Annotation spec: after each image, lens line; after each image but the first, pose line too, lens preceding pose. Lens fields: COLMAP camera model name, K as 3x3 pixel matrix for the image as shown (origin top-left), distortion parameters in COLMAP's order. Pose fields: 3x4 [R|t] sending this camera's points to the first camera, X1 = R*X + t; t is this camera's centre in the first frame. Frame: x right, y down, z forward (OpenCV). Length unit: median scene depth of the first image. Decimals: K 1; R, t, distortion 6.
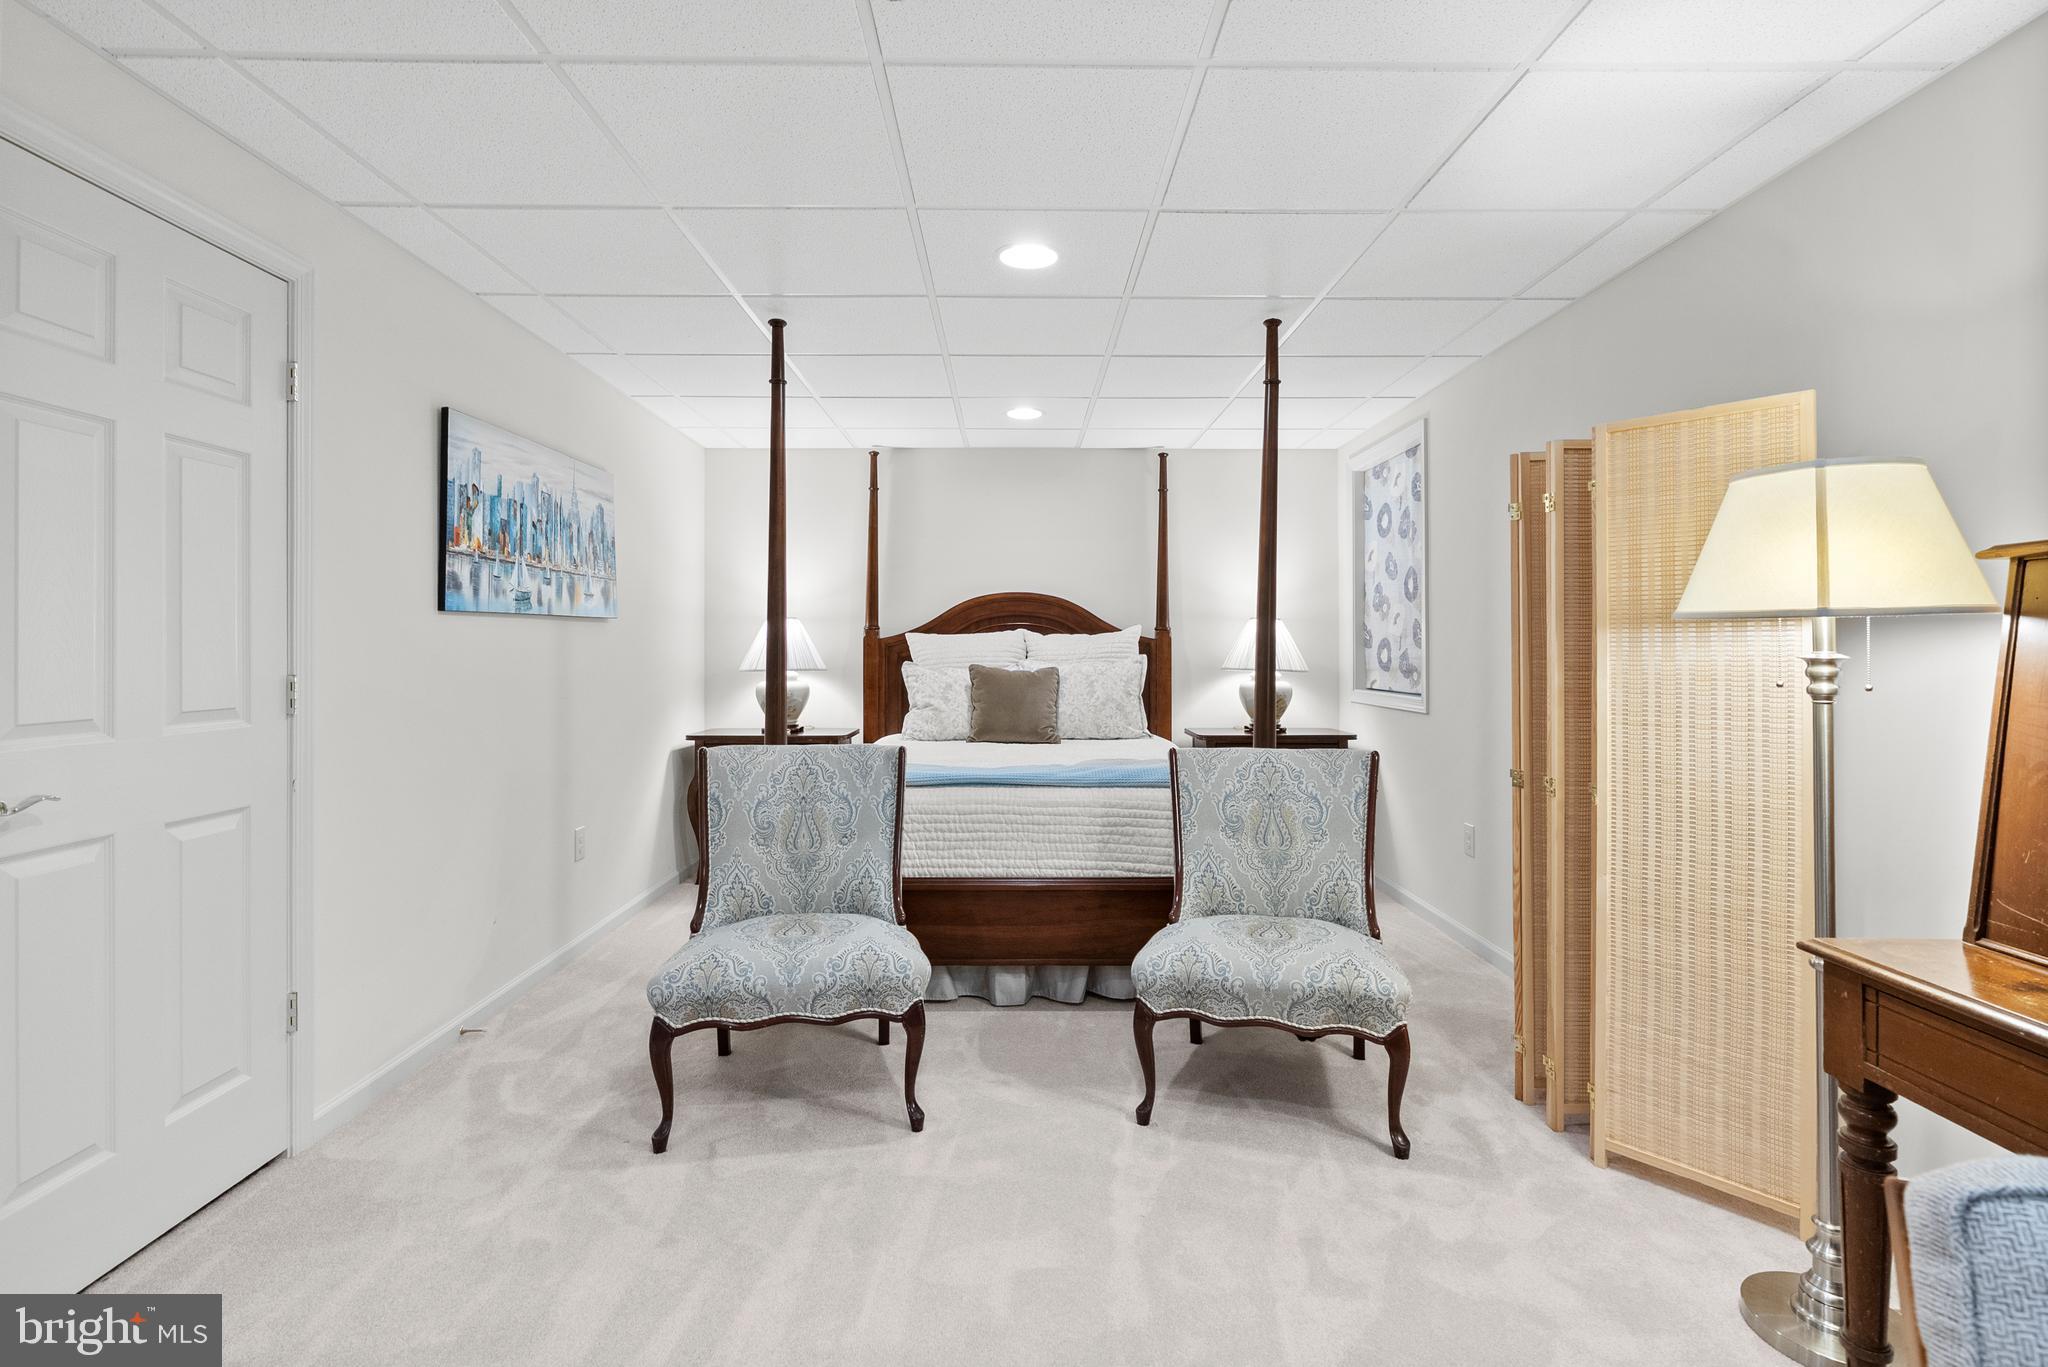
lens RADIAL K [[969.2, 0, 1023.0], [0, 969.2, 648.1], [0, 0, 1]] dist [-0.003264, 0.000564]
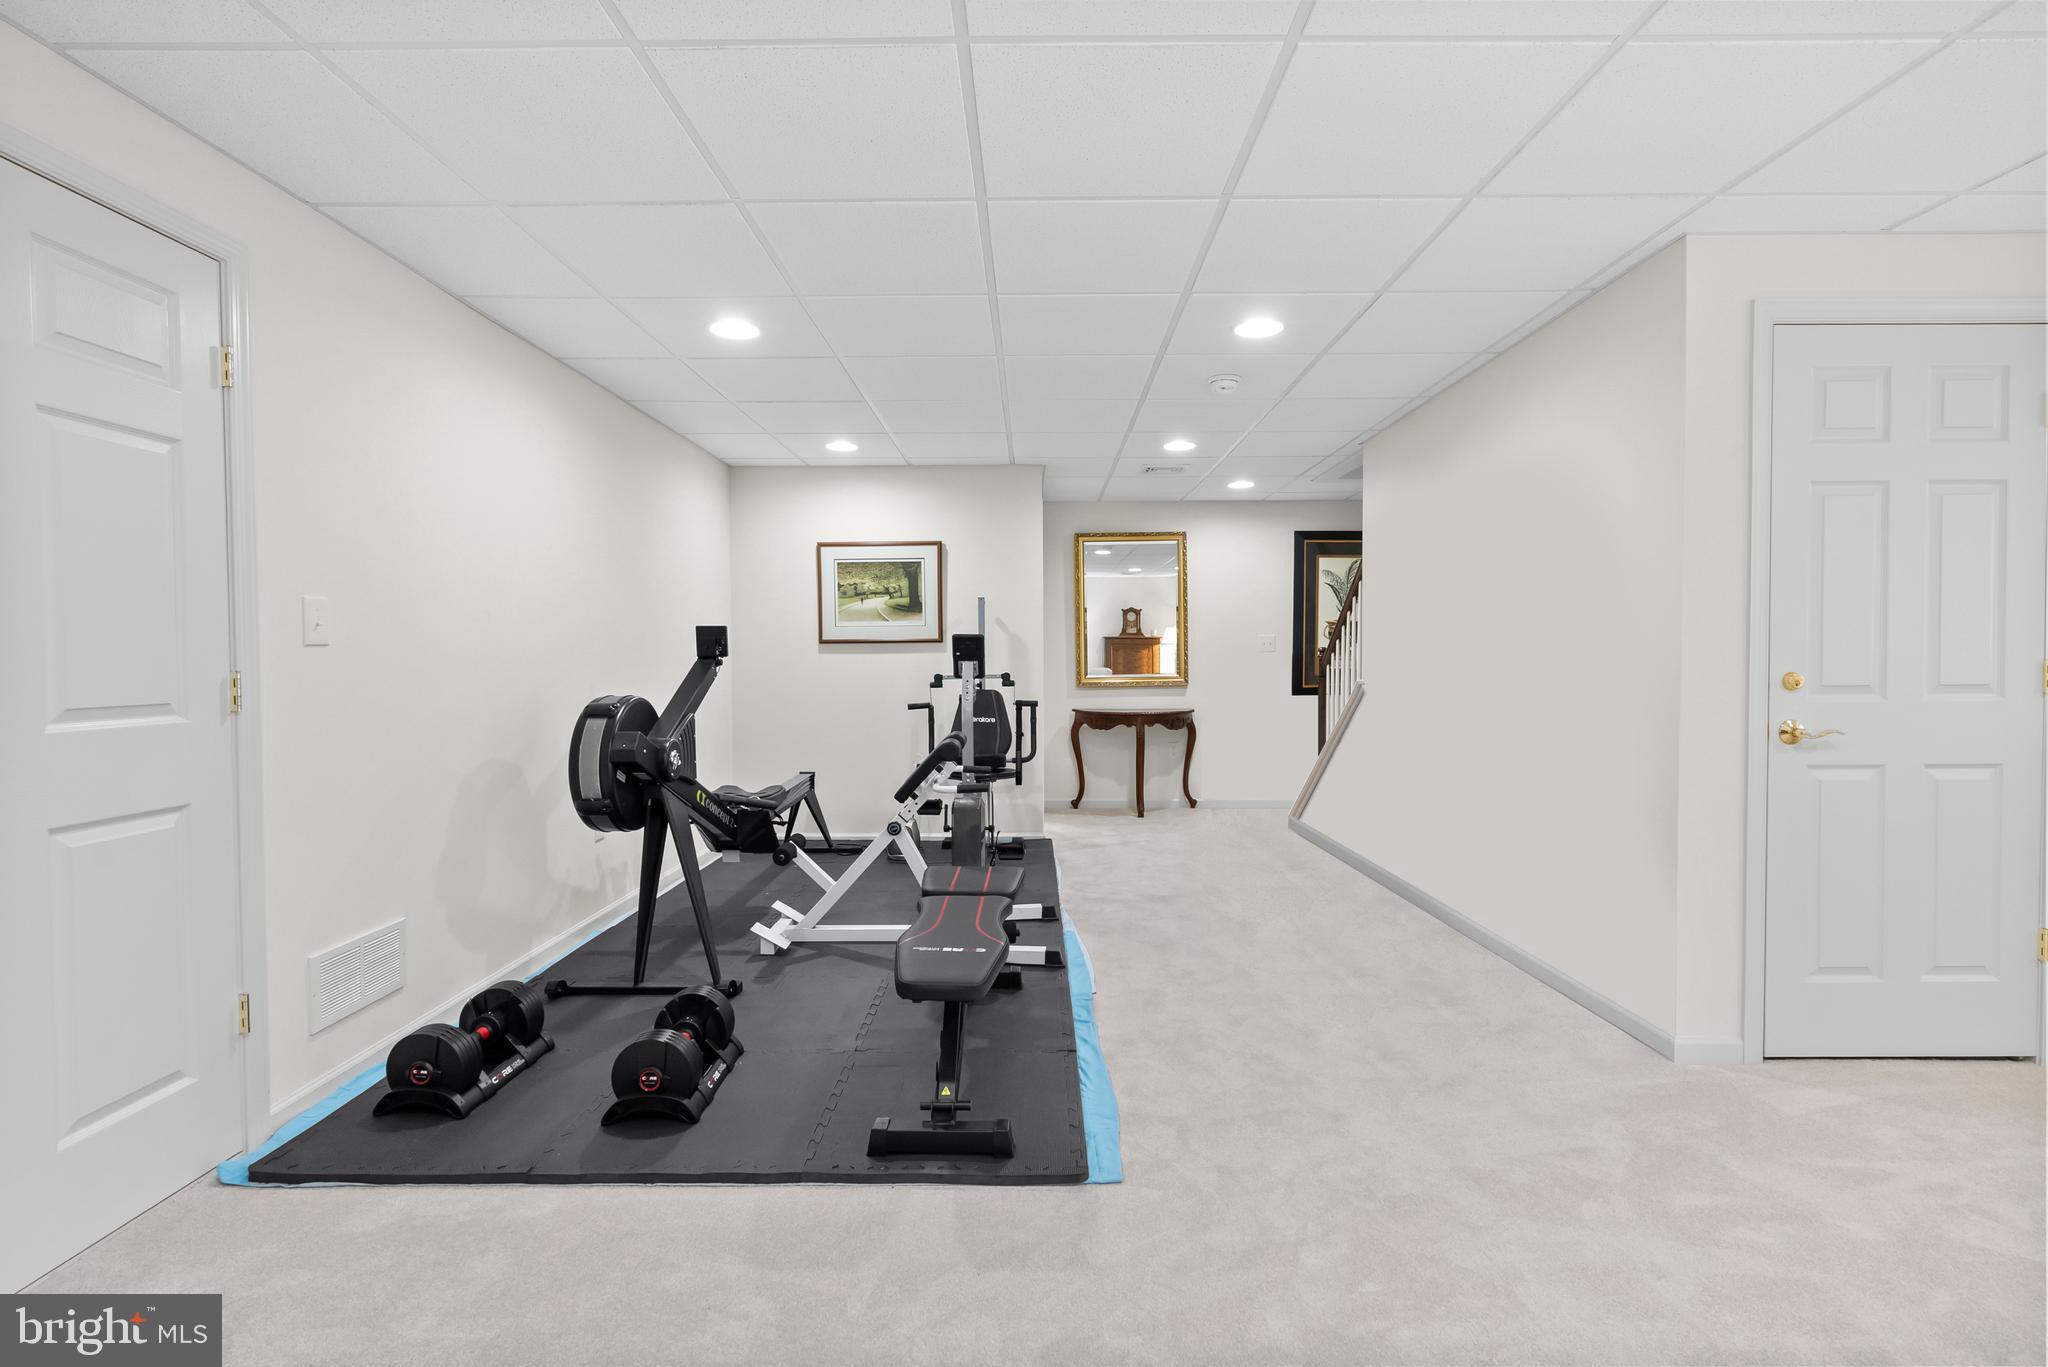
lens RADIAL K [[934.6, 0, 1018.8], [0, 934.6, 669.9], [0, 0, 1]] dist [-0.017596, 0.007278]
pose [[-0.026202, 0.017672, -0.999500, 0.302094], [0.004284, 0.999837, 0.017566, 0.011486], [0.999647, -0.003822, -0.026273, -0.168139]]
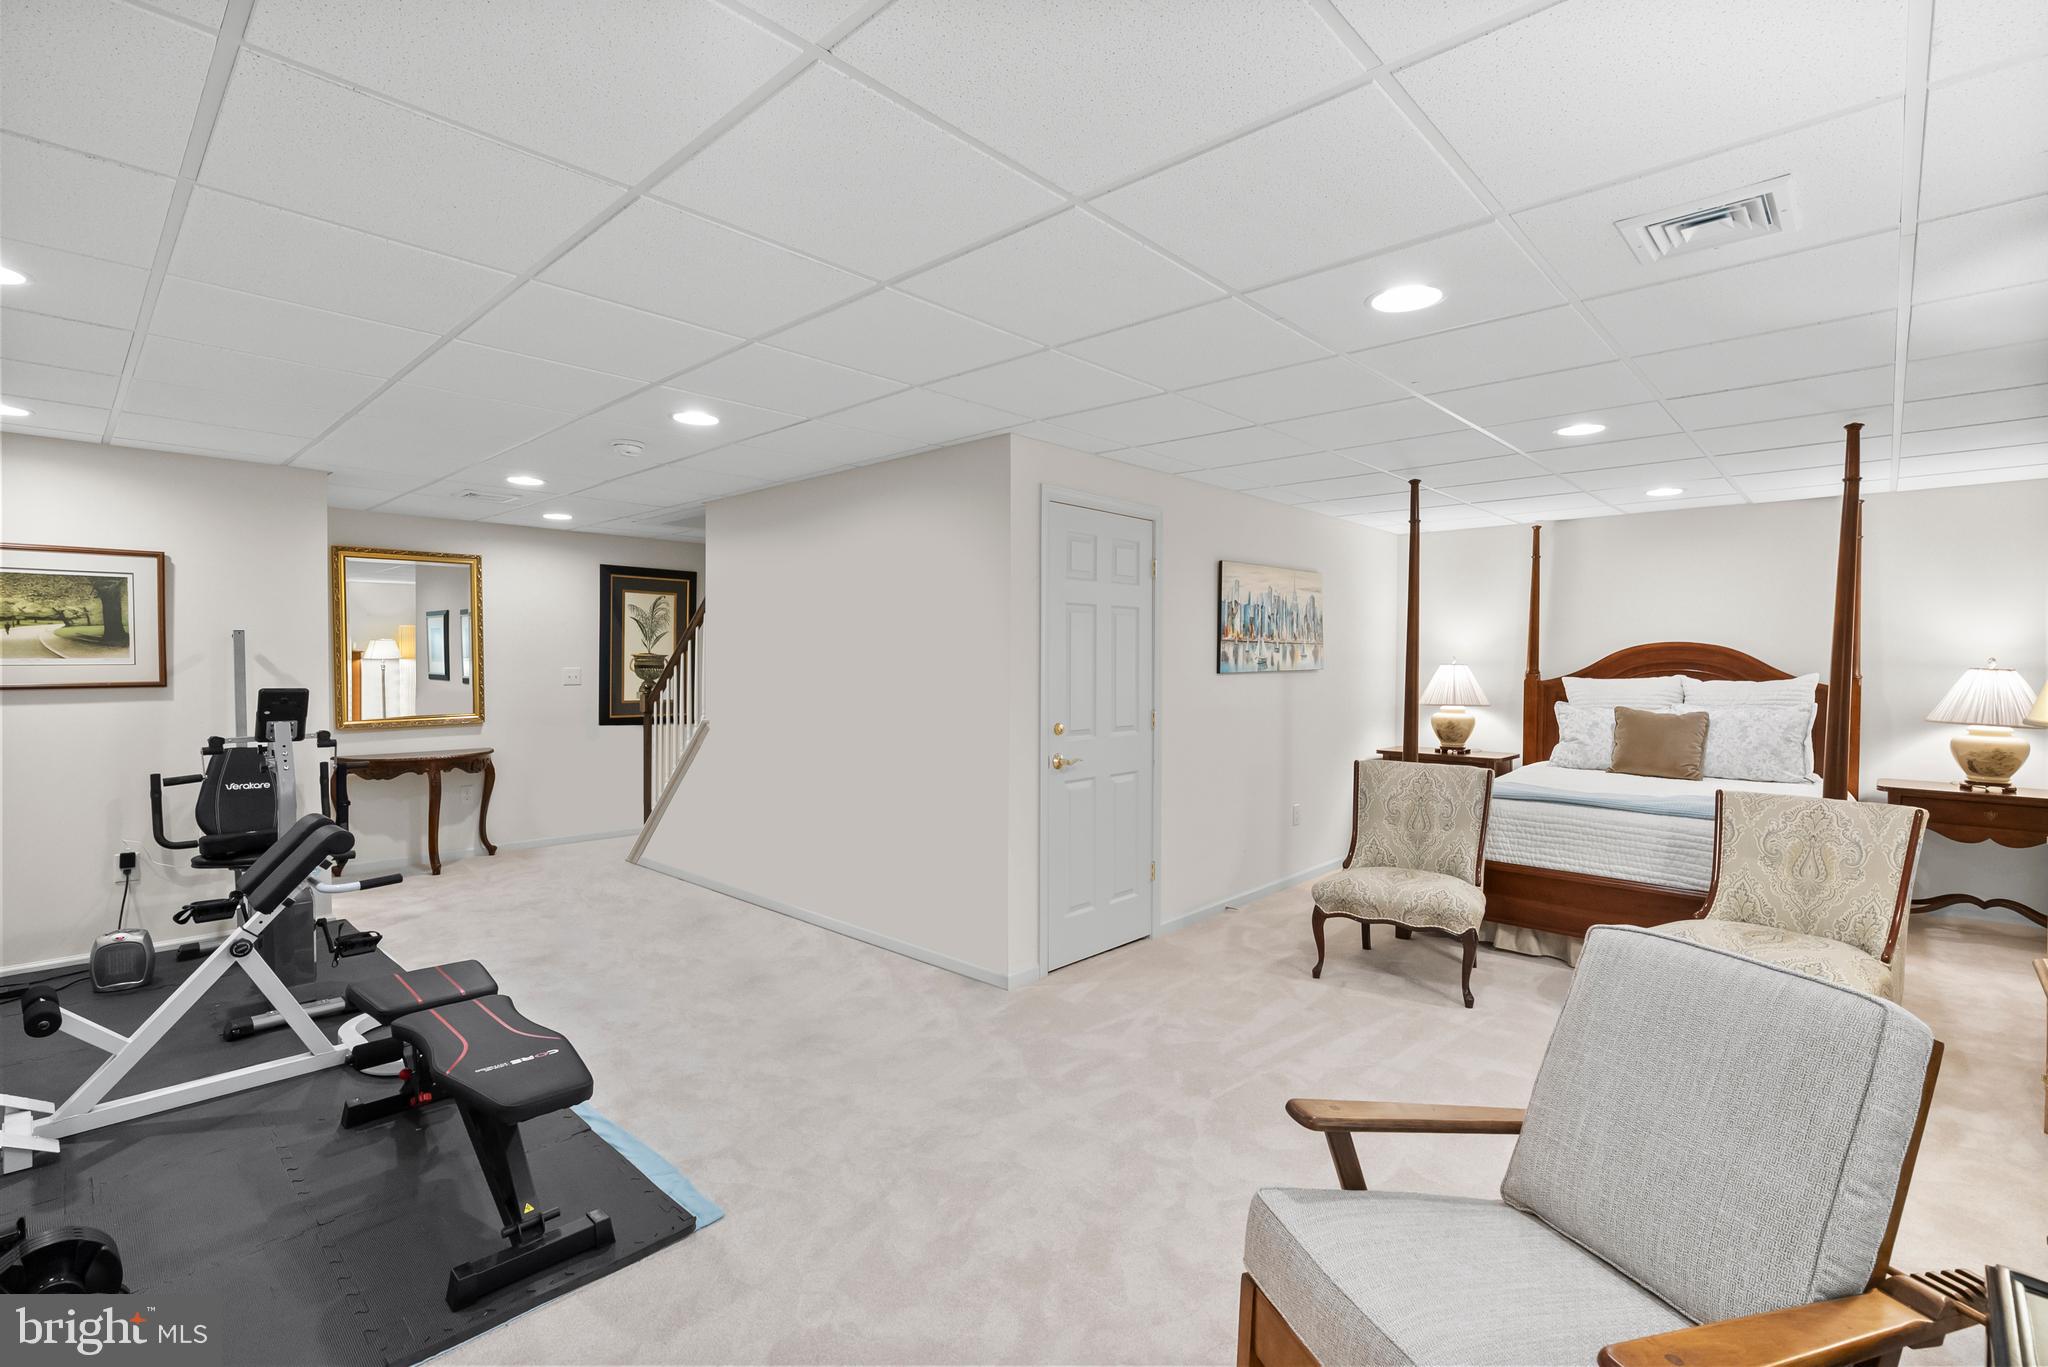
lens RADIAL K [[934.6, 0, 1018.8], [0, 934.6, 669.9], [0, 0, 1]] dist [-0.017596, 0.007278]
pose [[0.718727, 0.012937, -0.695172, 0.329549], [-0.003819, 0.999885, 0.014658, -0.065538], [0.695282, -0.007880, 0.718694, -0.491891]]
